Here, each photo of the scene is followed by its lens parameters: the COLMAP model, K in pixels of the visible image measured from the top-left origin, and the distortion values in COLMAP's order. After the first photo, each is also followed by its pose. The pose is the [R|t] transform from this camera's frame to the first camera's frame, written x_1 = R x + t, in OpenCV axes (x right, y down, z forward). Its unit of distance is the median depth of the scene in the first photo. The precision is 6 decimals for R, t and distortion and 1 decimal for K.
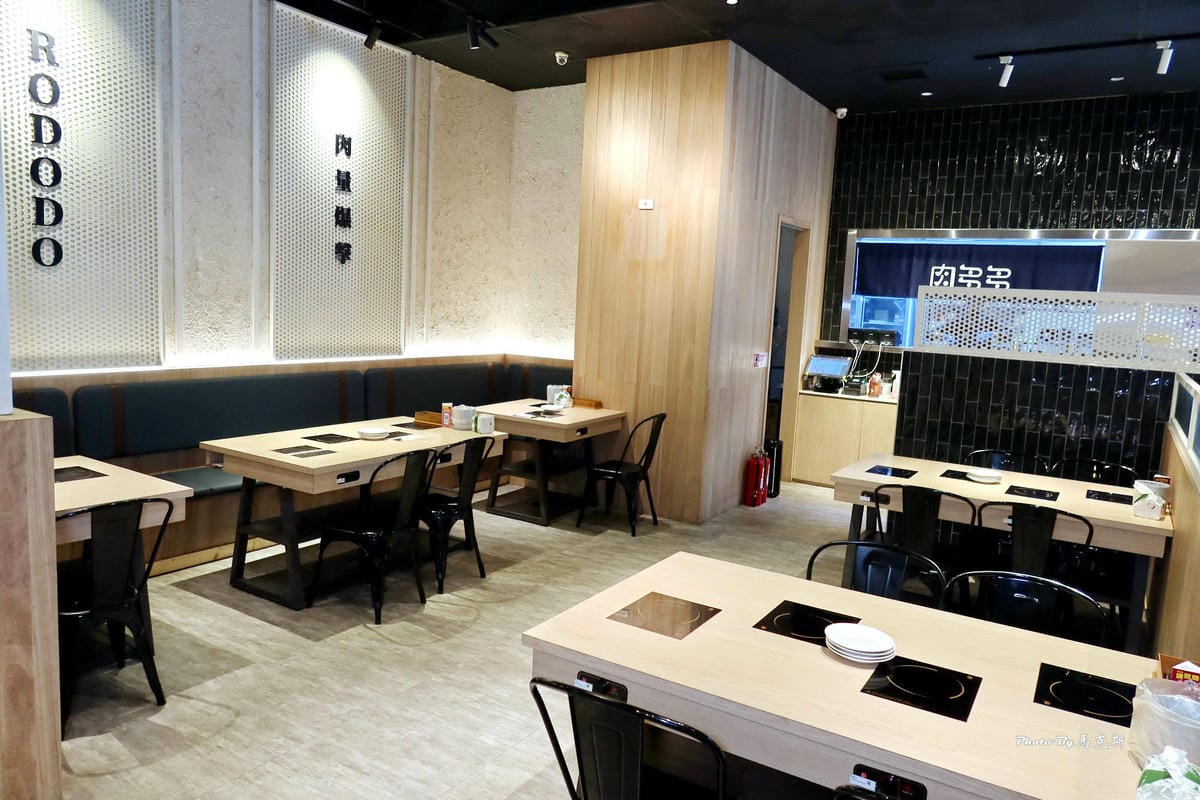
lens RADIAL K [[814.7, 0, 600.0], [0, 814.7, 400.0], [0, 0, 1]] dist [-0.003907, 0.000605]
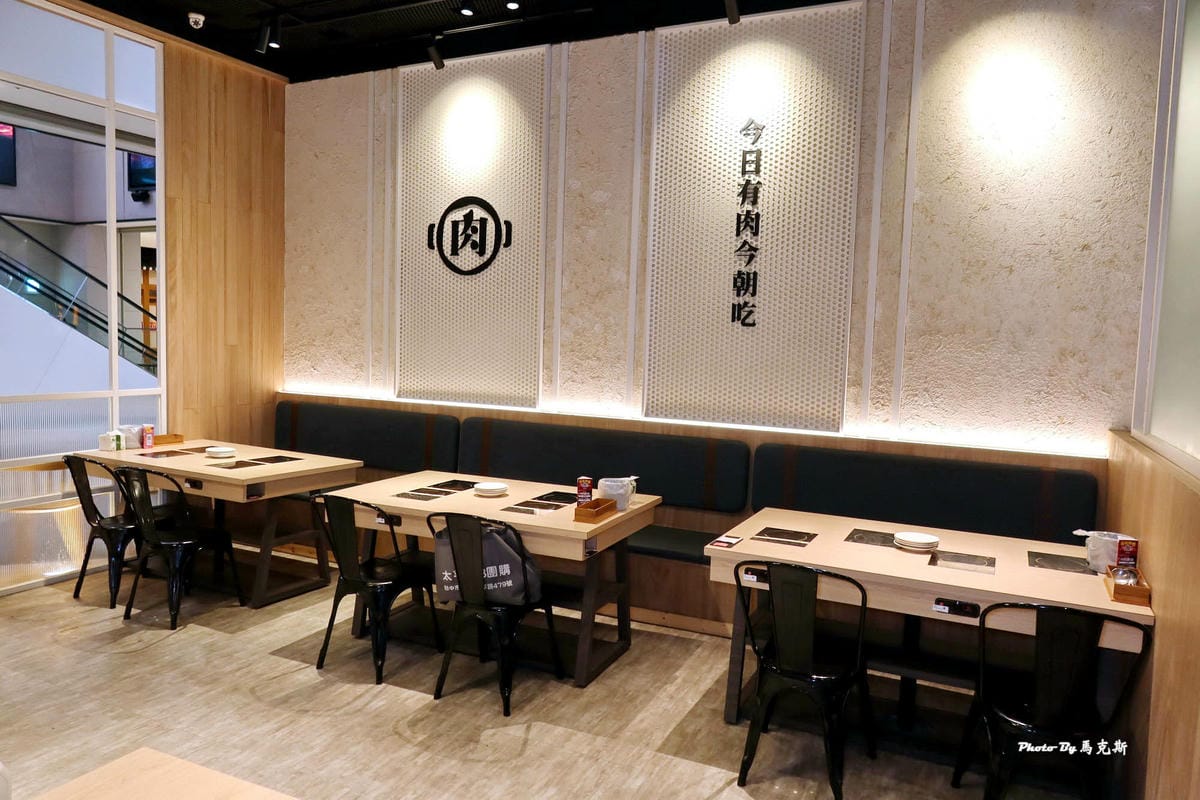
lens RADIAL K [[814.7, 0, 600.0], [0, 814.7, 400.0], [0, 0, 1]] dist [-0.003907, 0.000605]
pose [[0.144133, 0.034684, -0.988950, 0.483706], [-0.148539, 0.988821, 0.013031, -0.068632], [0.978346, 0.145020, 0.147674, 0.775391]]
